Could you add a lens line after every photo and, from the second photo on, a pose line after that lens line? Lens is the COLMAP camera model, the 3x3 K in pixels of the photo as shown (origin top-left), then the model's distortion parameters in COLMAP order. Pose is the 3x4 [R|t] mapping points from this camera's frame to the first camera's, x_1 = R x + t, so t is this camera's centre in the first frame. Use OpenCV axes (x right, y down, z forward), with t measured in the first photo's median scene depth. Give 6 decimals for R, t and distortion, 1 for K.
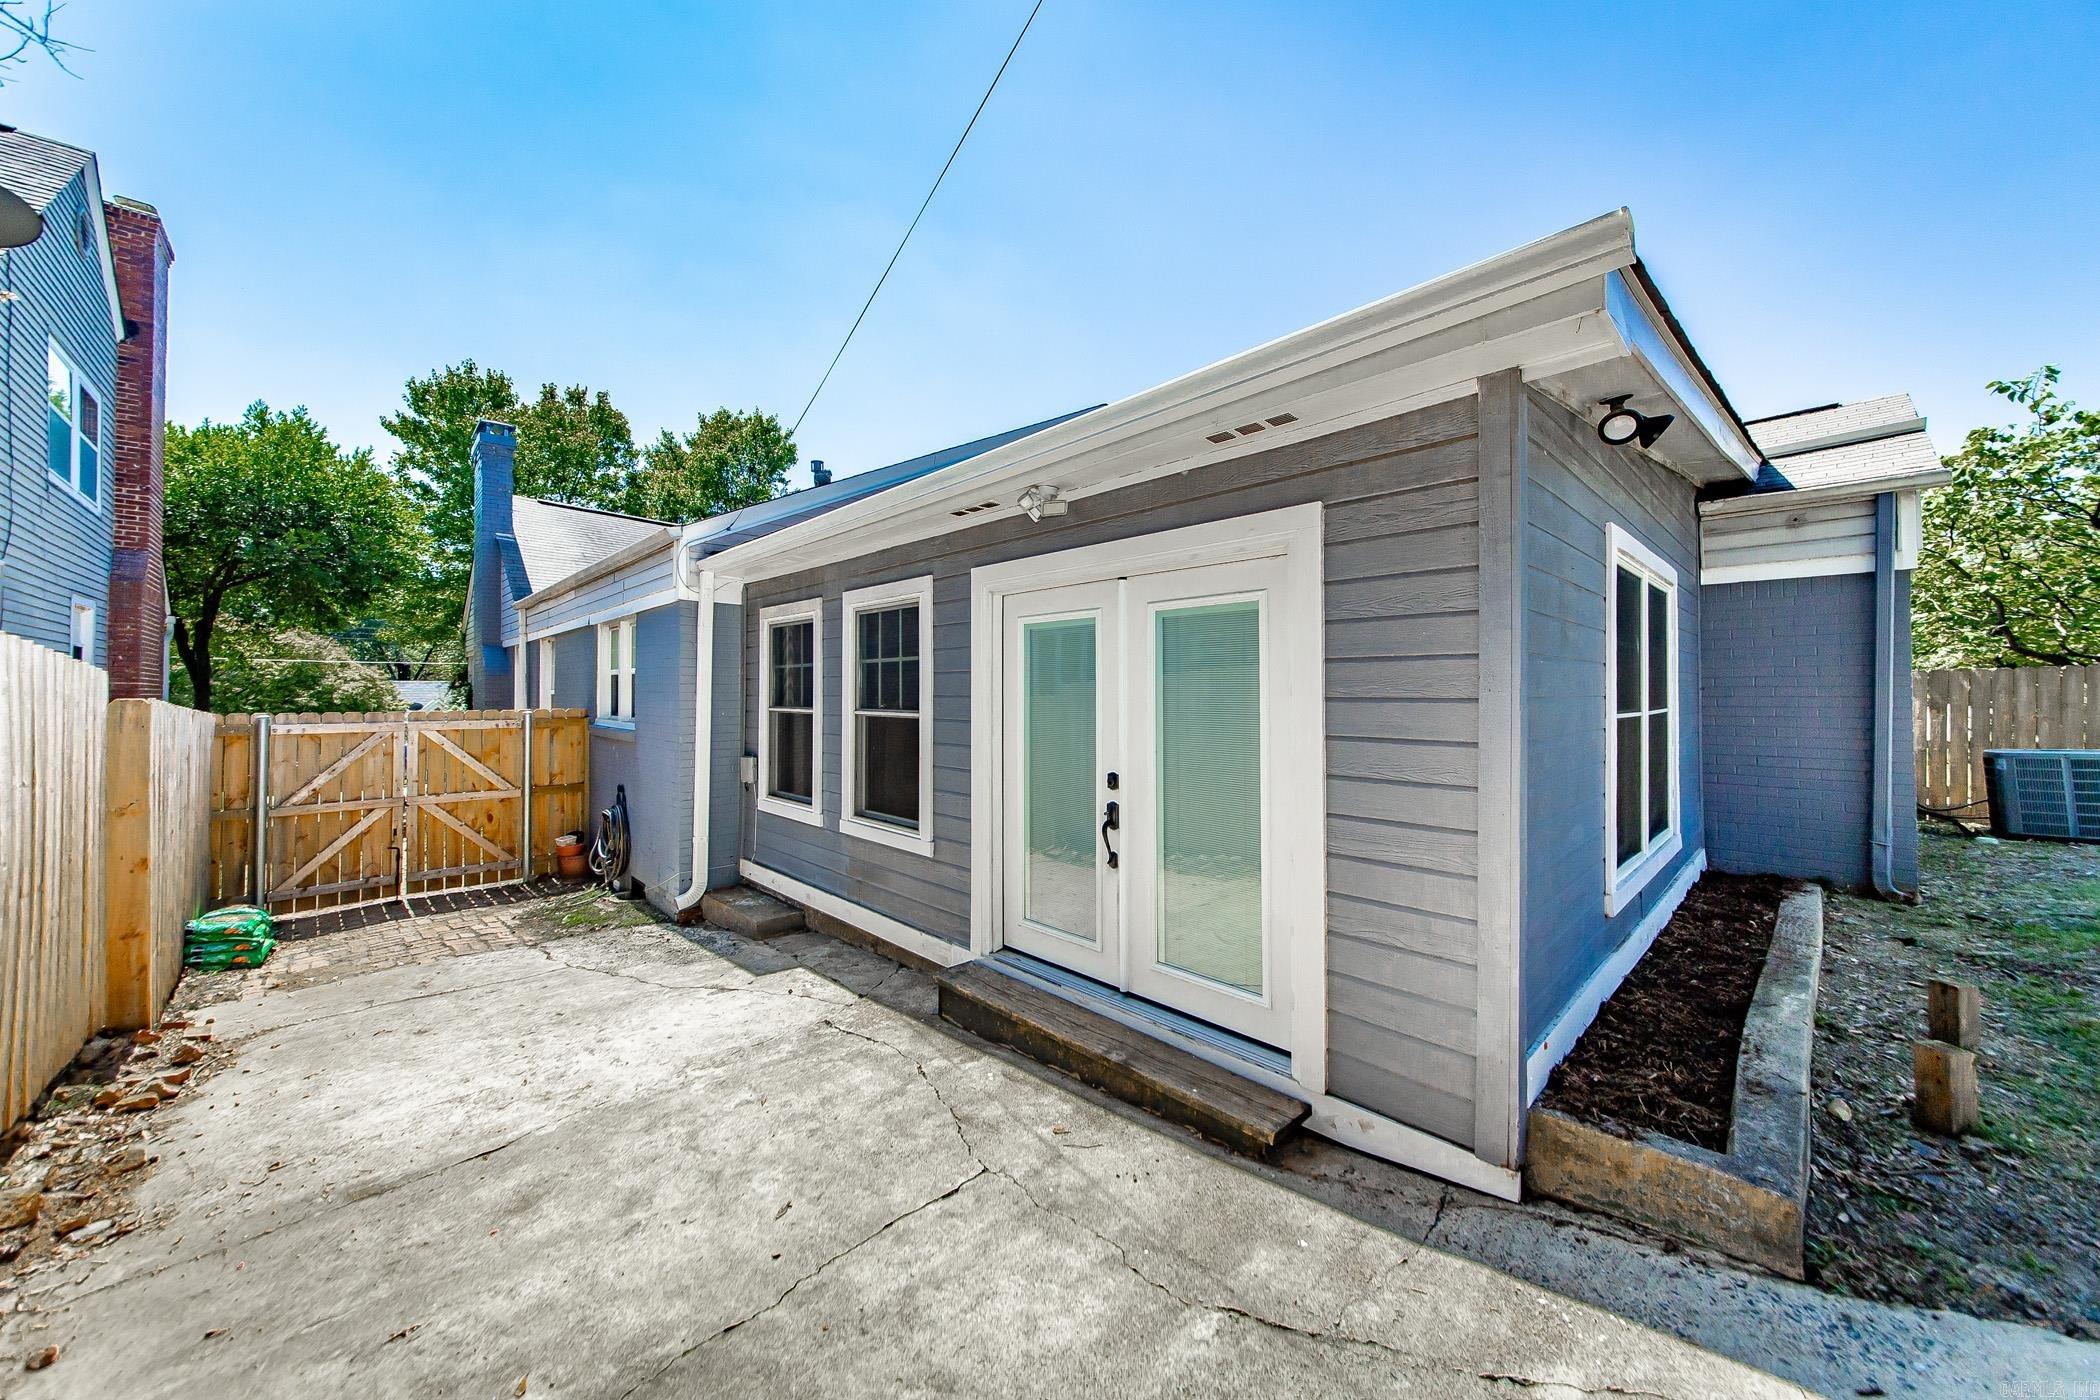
lens RADIAL K [[747.1, 0, 1048.9], [0, 747.1, 682.7], [0, 0, 1]] dist [-0.019262, 0.006416]
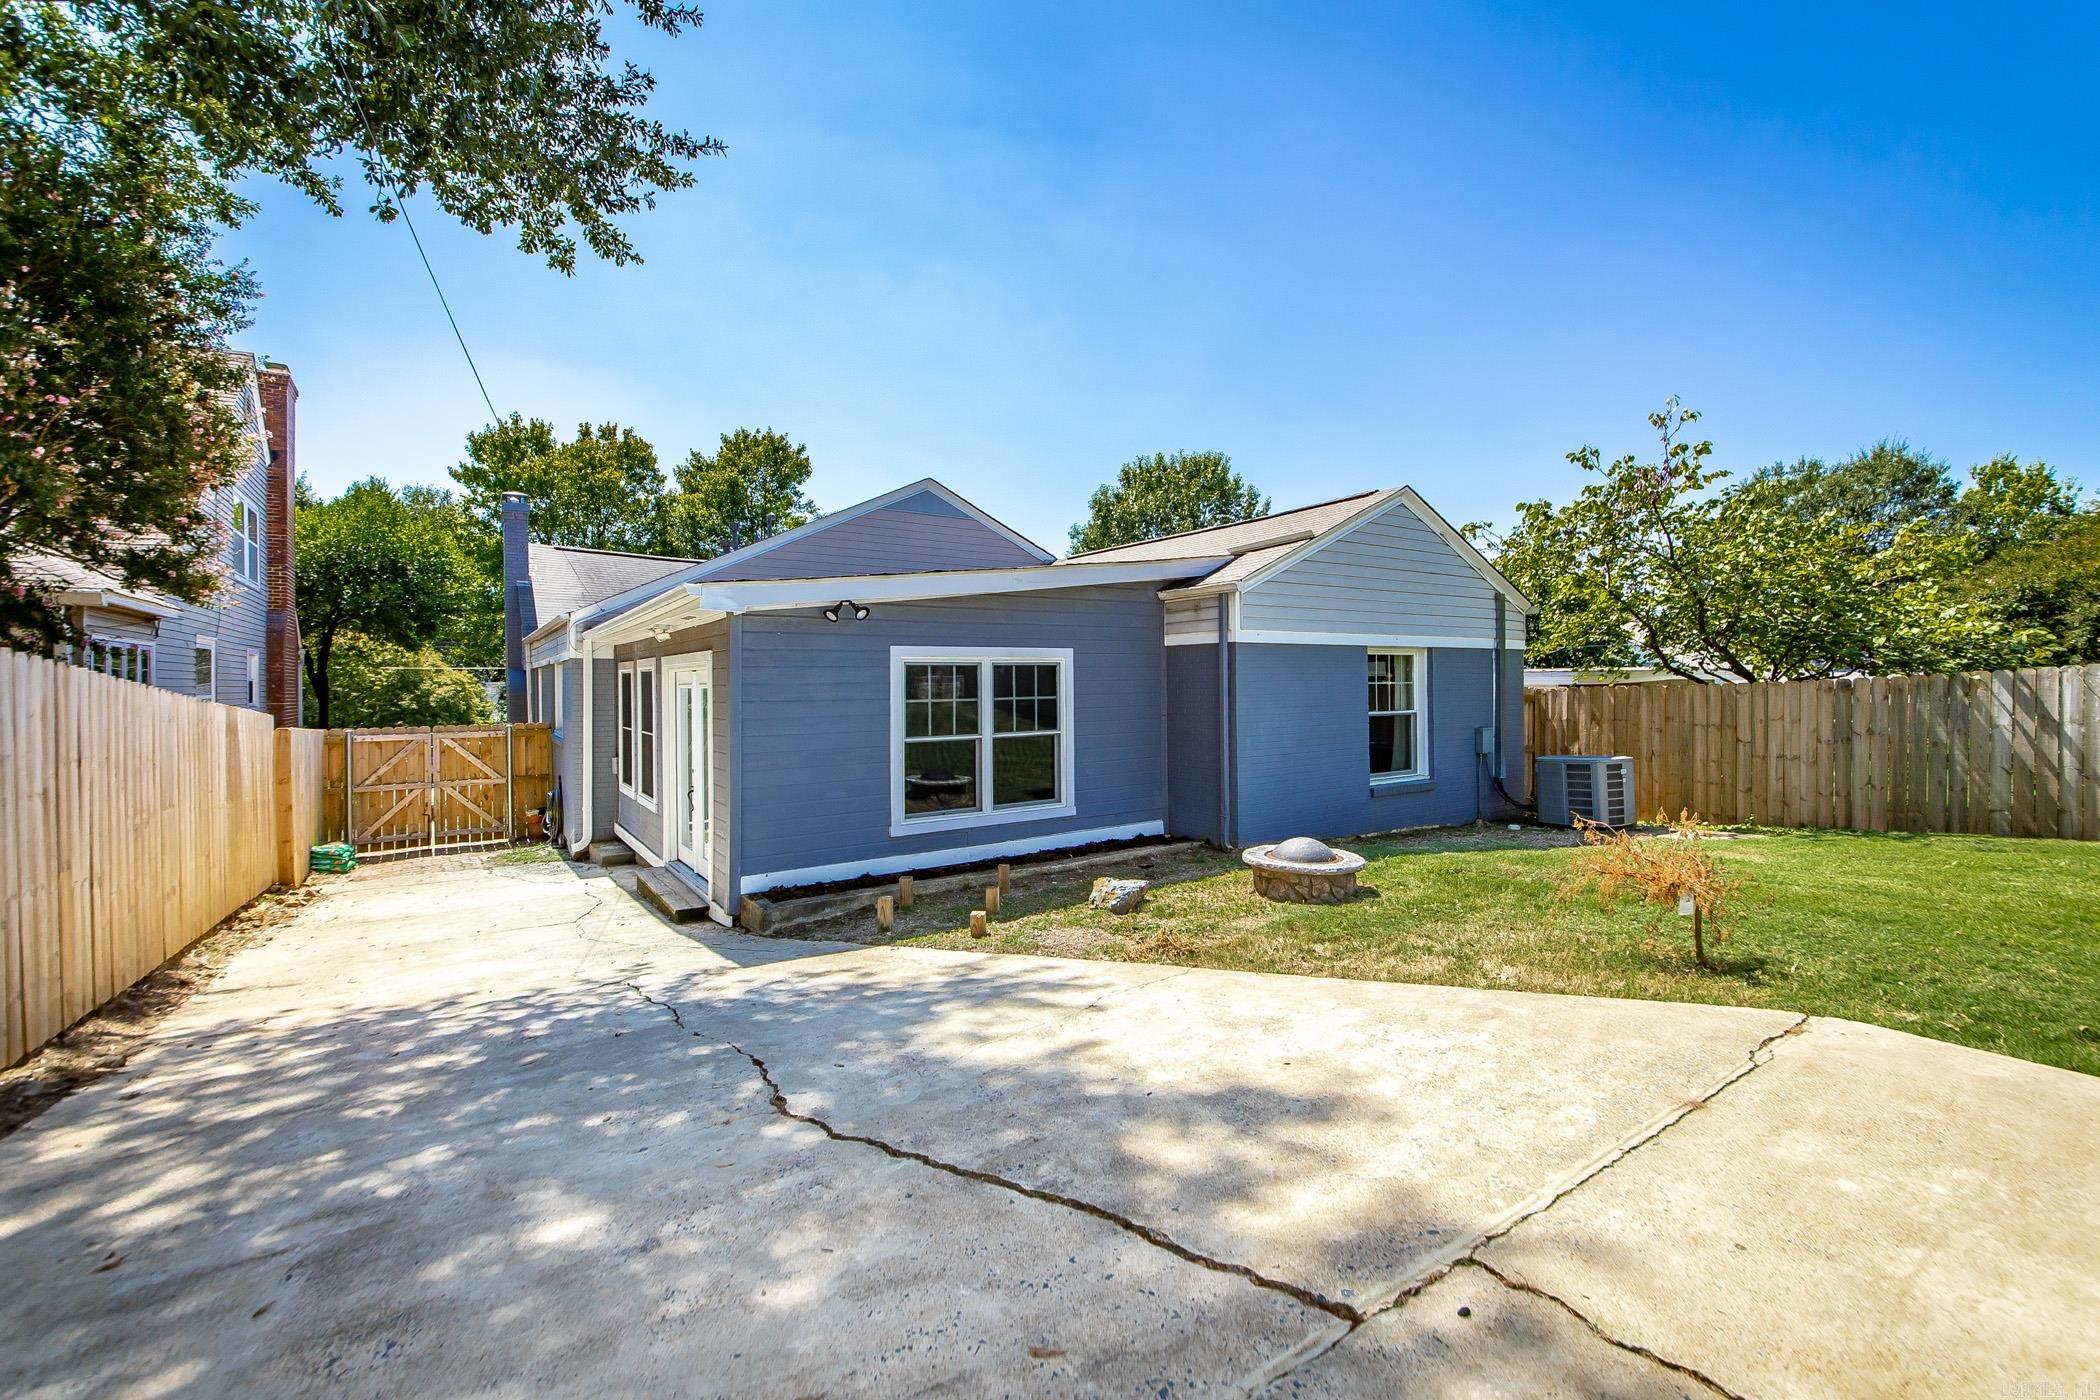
lens RADIAL K [[867.2, 0, 1055.7], [0, 867.2, 687.3], [0, 0, 1]] dist [-0.000642, -0.009282]
pose [[0.987322, -0.007943, -0.158532, 0.785054], [0.011306, 0.999730, 0.020320, -0.072527], [0.158327, -0.021854, 0.987145, -0.639267]]
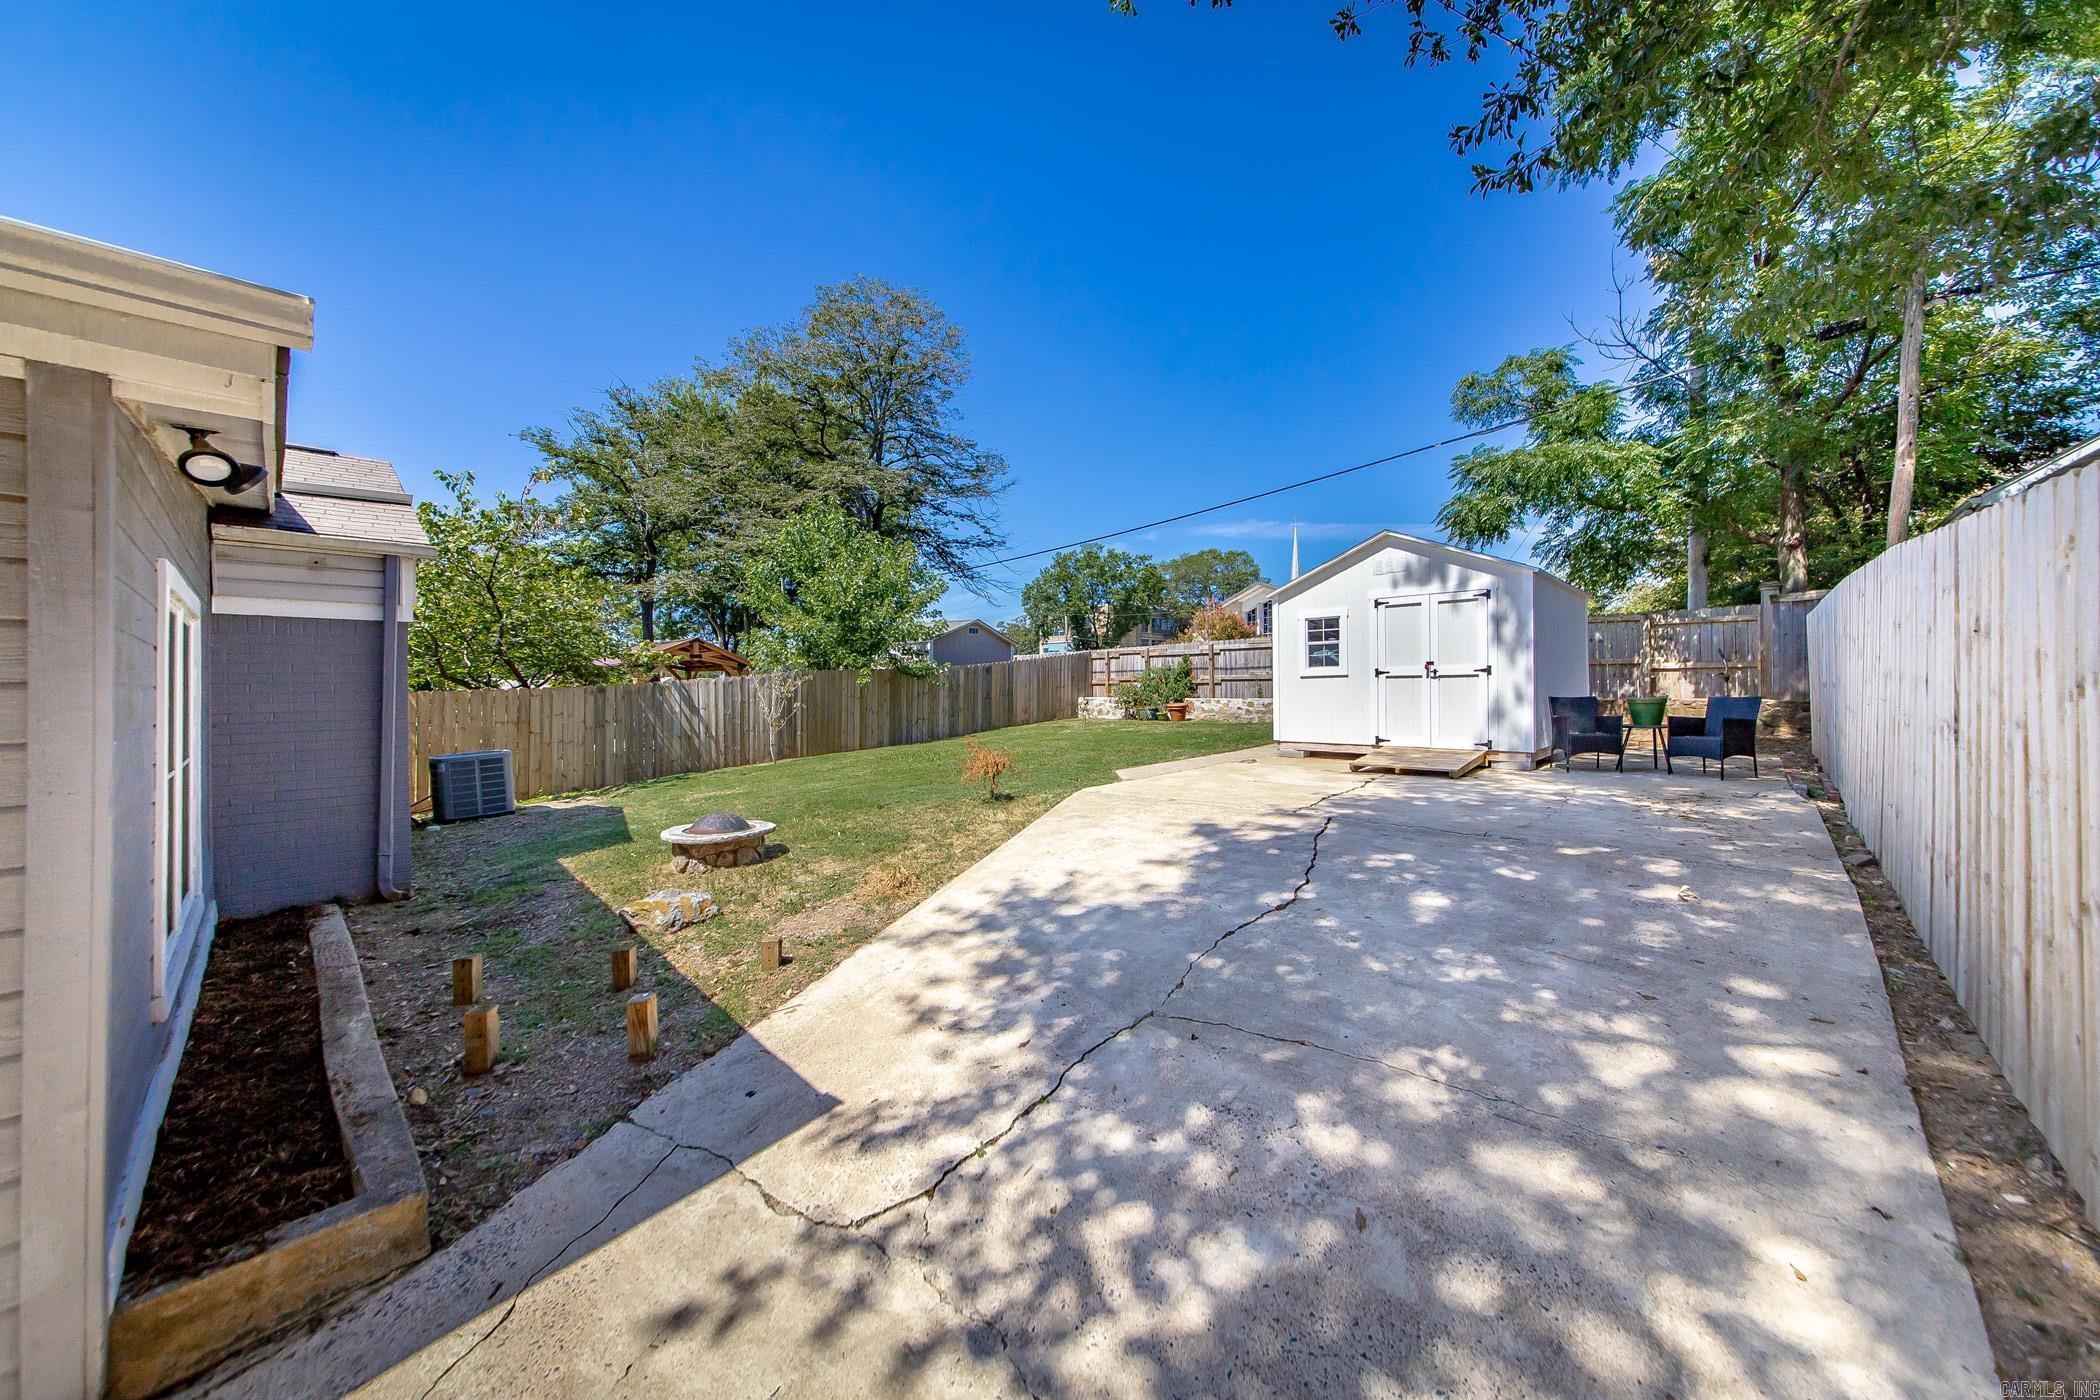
lens RADIAL K [[751.0, 0, 1036.4], [0, 751.0, 690.5], [0, 0, 1]] dist [-0.020172, 0.009644]
pose [[-0.047361, -0.001804, 0.998876, -0.071722], [-0.004496, 0.999989, 0.001592, -0.035363], [-0.998868, -0.004415, -0.047369, 0.019715]]
